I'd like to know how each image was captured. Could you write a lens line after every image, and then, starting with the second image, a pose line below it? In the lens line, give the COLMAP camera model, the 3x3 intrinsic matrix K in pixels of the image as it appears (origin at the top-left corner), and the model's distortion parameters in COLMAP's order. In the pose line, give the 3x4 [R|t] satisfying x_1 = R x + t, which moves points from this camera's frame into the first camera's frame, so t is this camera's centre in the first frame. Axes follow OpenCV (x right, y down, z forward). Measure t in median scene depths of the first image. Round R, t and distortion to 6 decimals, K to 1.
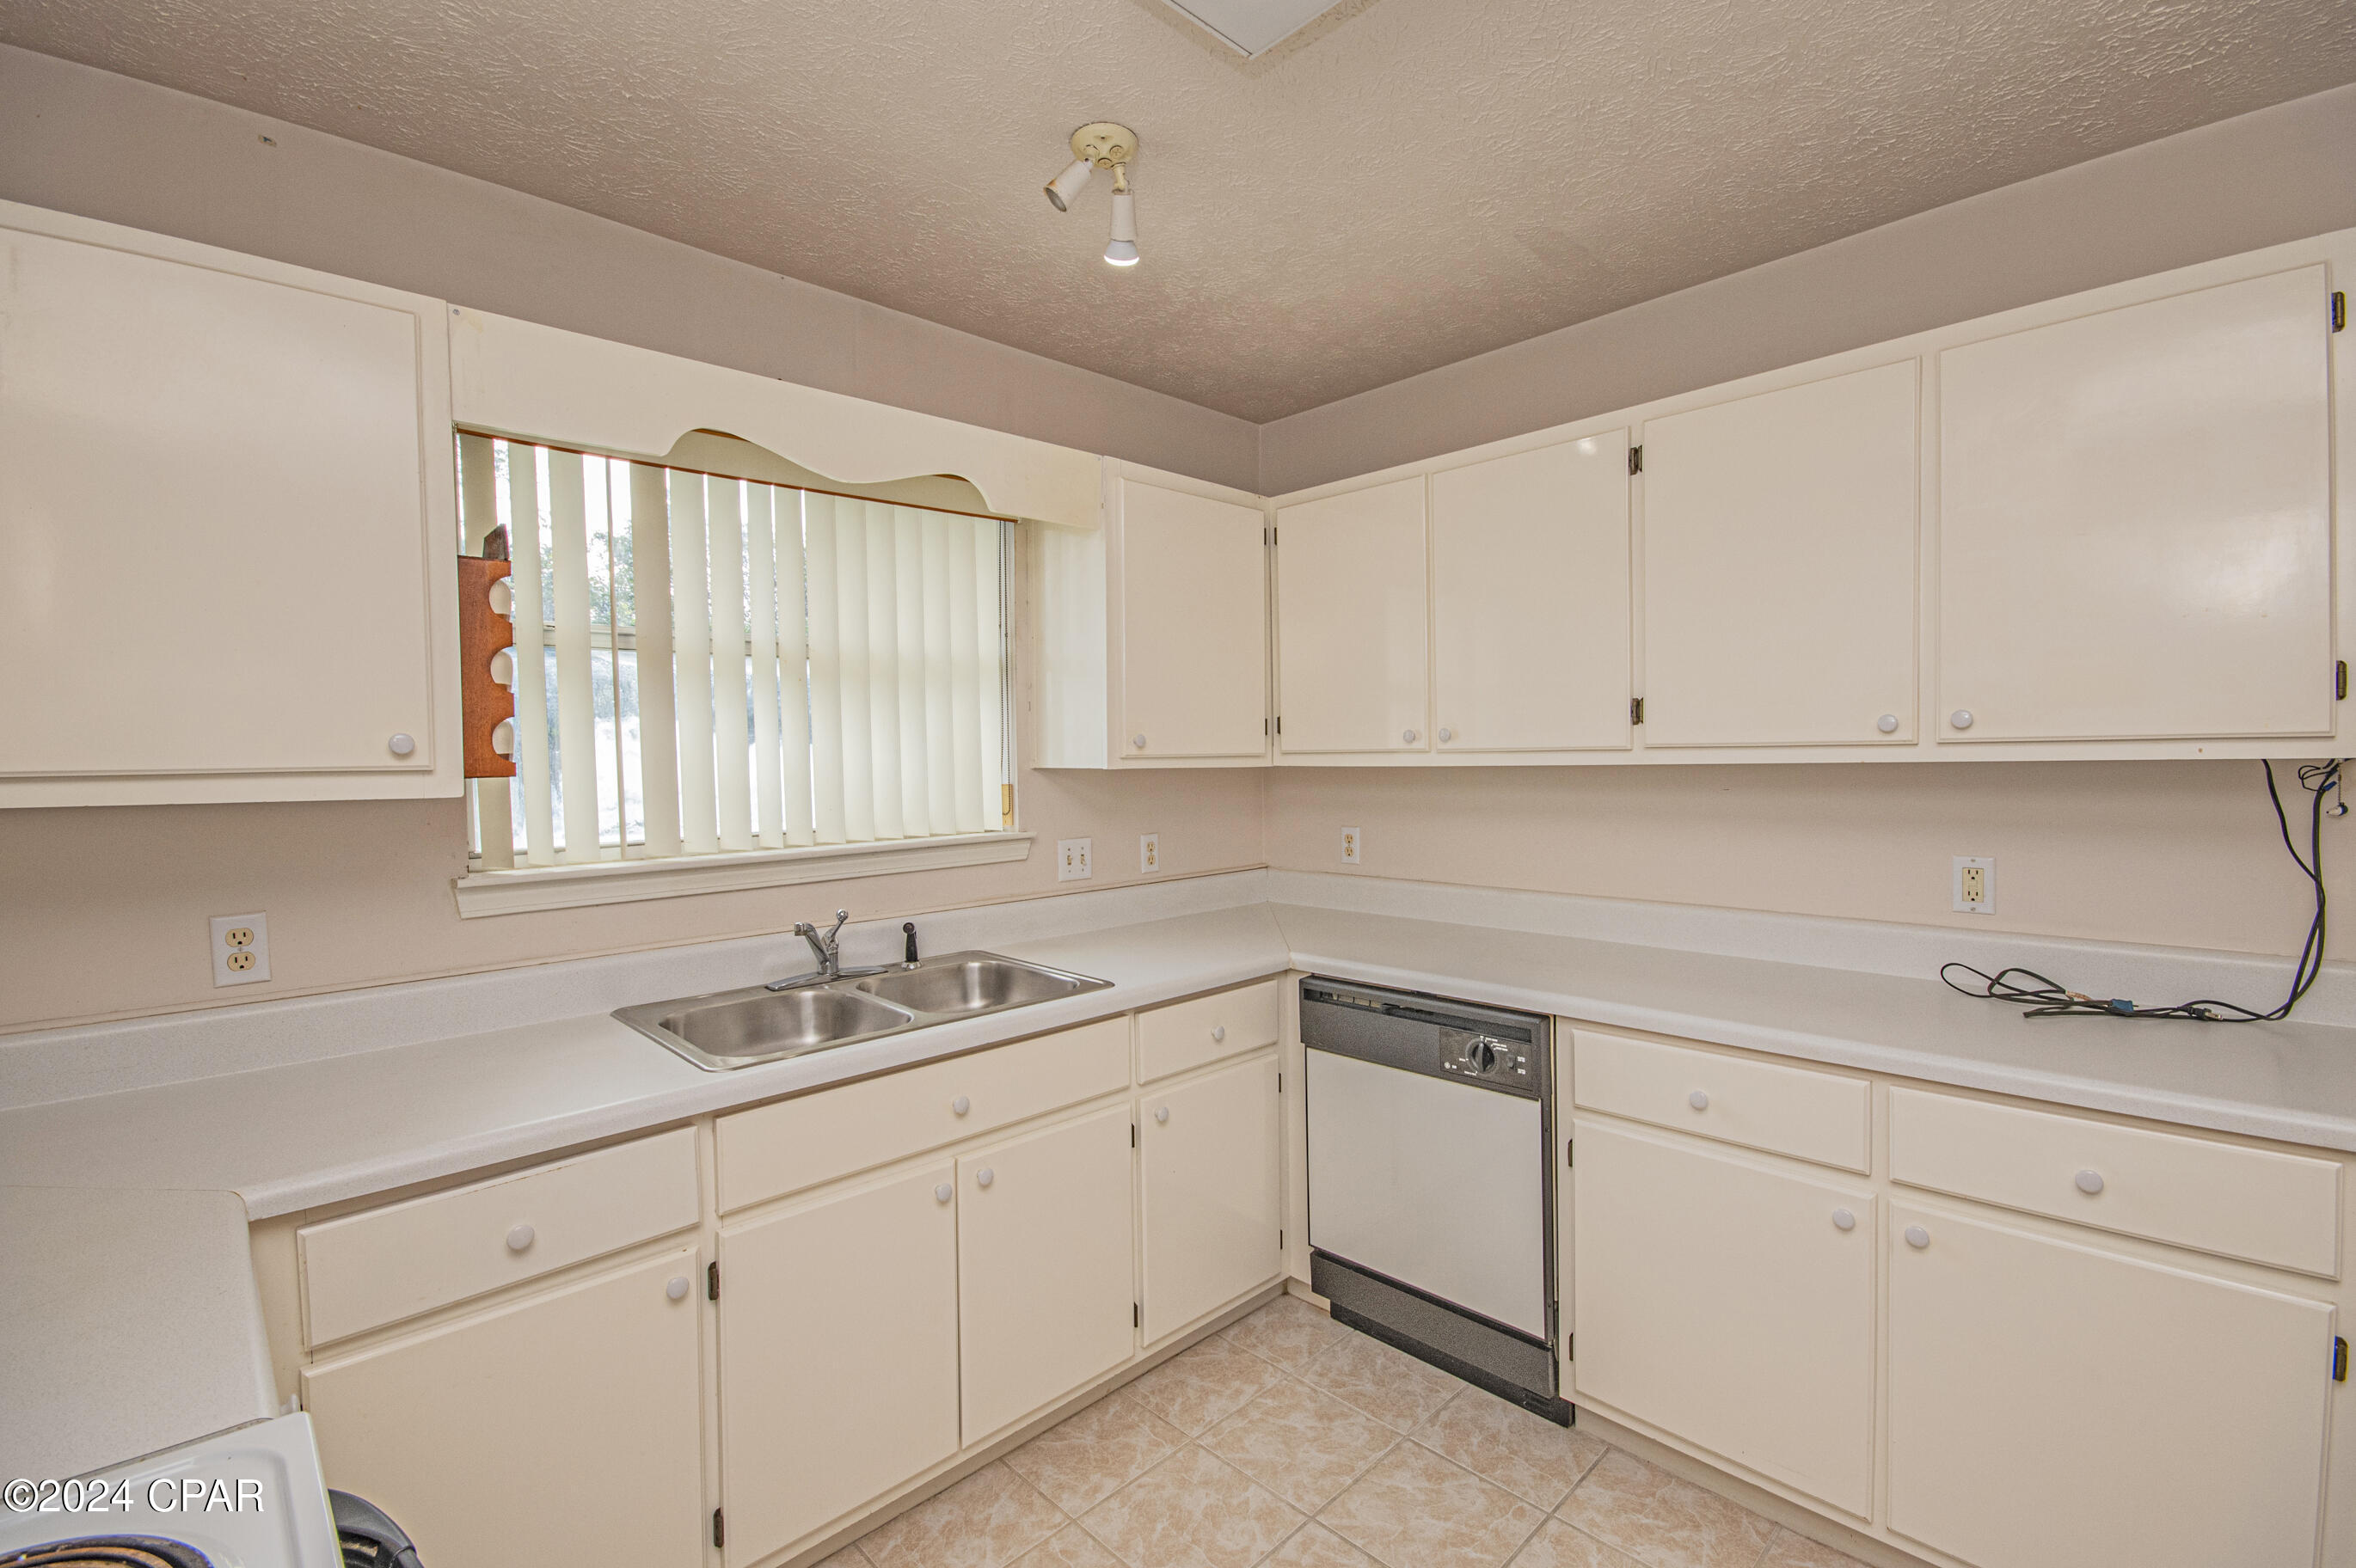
lens RADIAL K [[1031.4, 0, 1178.0], [0, 1031.4, 784.0], [0, 0, 1]] dist [-0.001731, -0.000379]
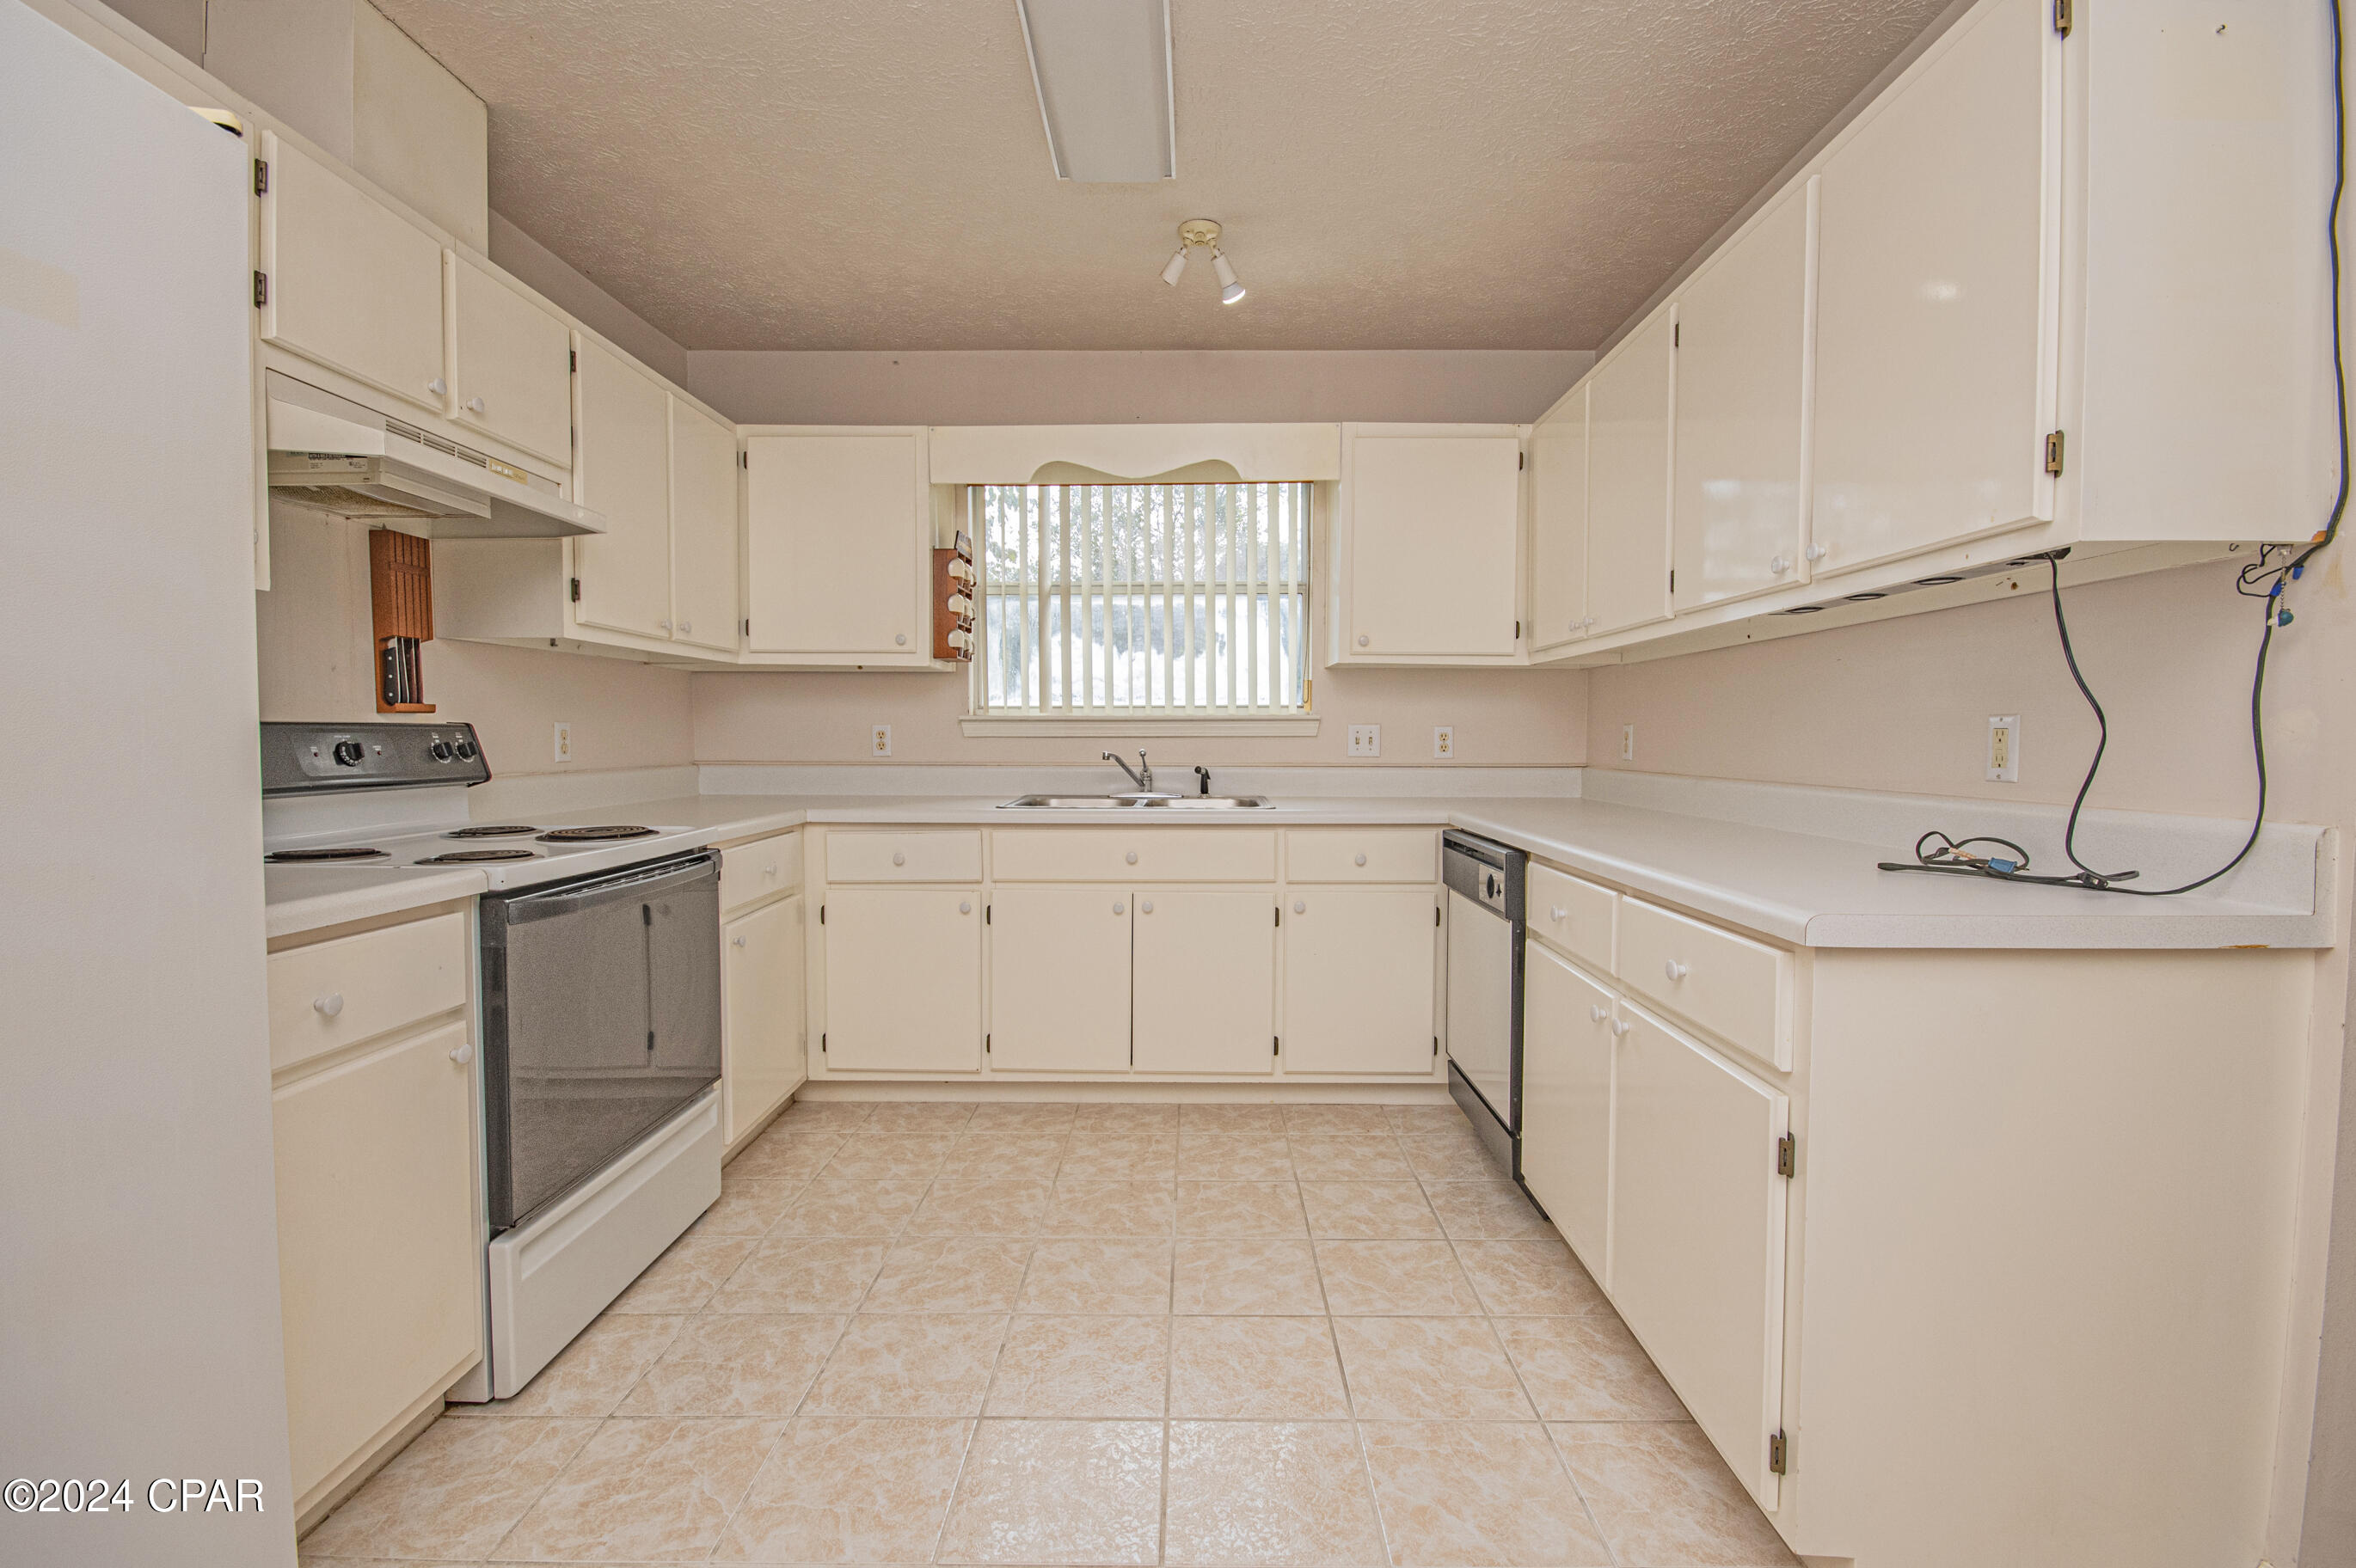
lens RADIAL K [[1033.0, 0, 1188.1], [0, 1033.0, 783.6], [0, 0, 1]] dist [0.000005, -0.013347]
pose [[0.711590, 0.052324, -0.700644, 0.859019], [-0.035749, 0.998628, 0.038269, 0.113376], [0.701685, -0.002185, 0.712484, -0.084271]]
